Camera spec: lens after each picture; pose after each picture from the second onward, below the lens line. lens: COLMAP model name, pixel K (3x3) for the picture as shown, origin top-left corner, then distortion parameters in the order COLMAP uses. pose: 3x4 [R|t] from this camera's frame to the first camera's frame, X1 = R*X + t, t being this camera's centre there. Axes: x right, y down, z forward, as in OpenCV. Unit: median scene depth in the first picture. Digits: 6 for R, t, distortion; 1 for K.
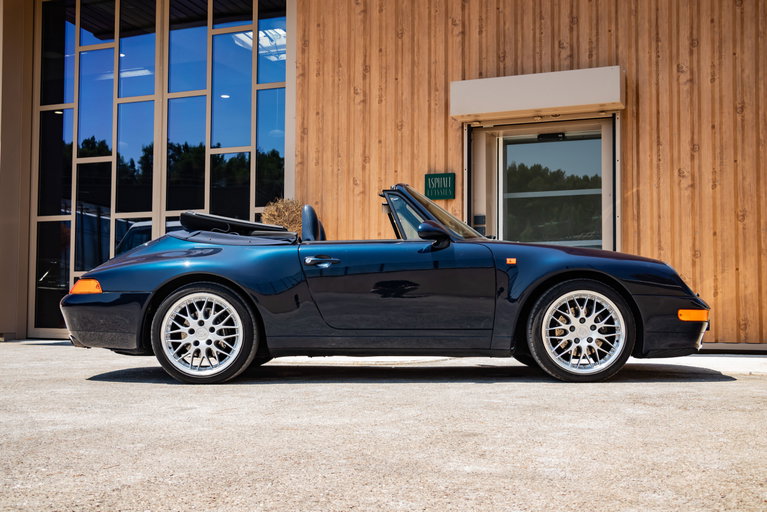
lens RADIAL K [[961.5, 0, 383.5], [0, 961.5, 256.0], [0, 0, 1]] dist [0.013590, 0.066678]
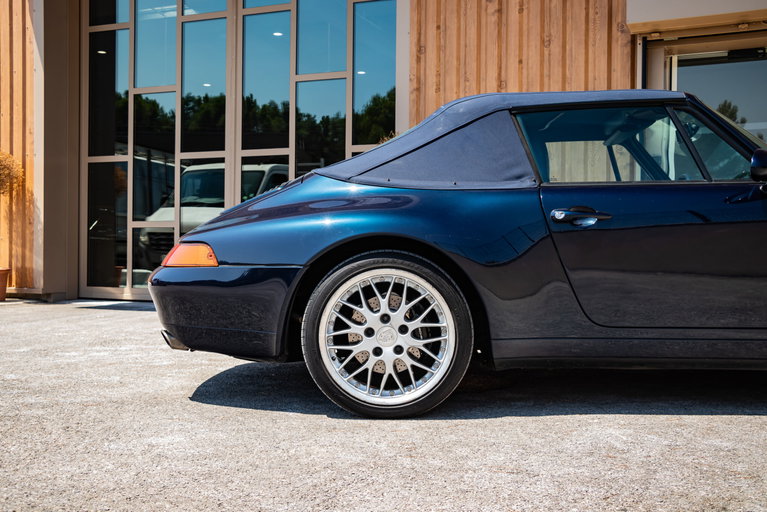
lens RADIAL K [[880.5, 0, 396.1], [0, 880.5, 252.6], [0, 0, 1]] dist [-0.022926, 0.262832]
pose [[0.999990, 0.004114, 0.001492, -0.122528], [-0.004191, 0.998416, 0.056114, -0.001651], [-0.001259, -0.056119, 0.998423, 0.301538]]
